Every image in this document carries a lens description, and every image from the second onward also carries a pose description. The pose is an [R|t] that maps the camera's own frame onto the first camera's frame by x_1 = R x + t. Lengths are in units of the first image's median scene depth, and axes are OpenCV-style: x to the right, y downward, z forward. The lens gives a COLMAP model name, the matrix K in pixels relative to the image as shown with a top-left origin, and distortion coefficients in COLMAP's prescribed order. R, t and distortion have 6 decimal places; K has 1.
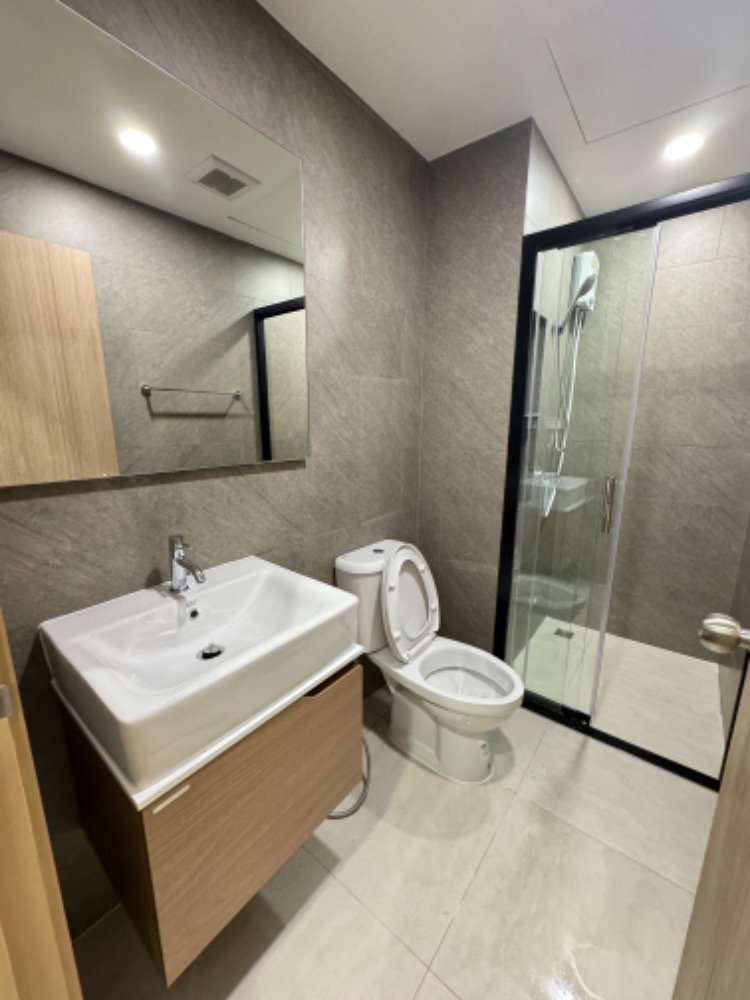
lens RADIAL K [[400.0, 0, 375.0], [0, 400.0, 500.0], [0, 0, 1]] dist [-0.001282, -0.000123]
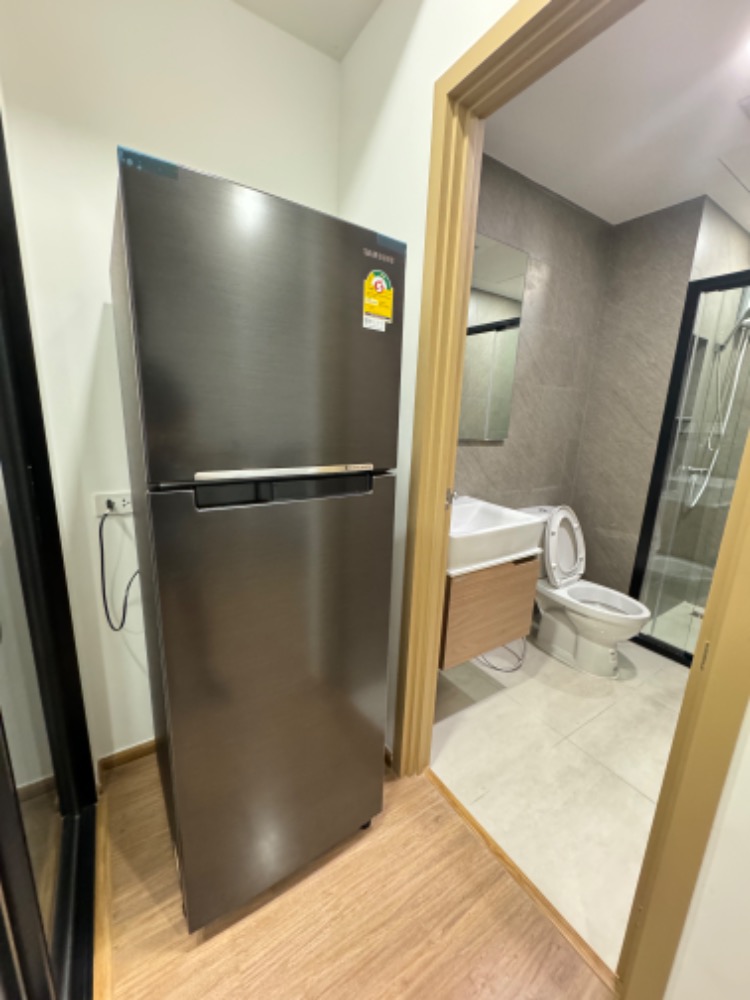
lens RADIAL K [[400.0, 0, 375.0], [0, 400.0, 500.0], [0, 0, 1]] dist [-0.001282, -0.000123]
pose [[0.949687, 0.101188, -0.296406, -0.139293], [-0.099269, 0.994827, 0.021560, 0.121377], [0.297054, 0.008948, 0.954819, -0.520178]]
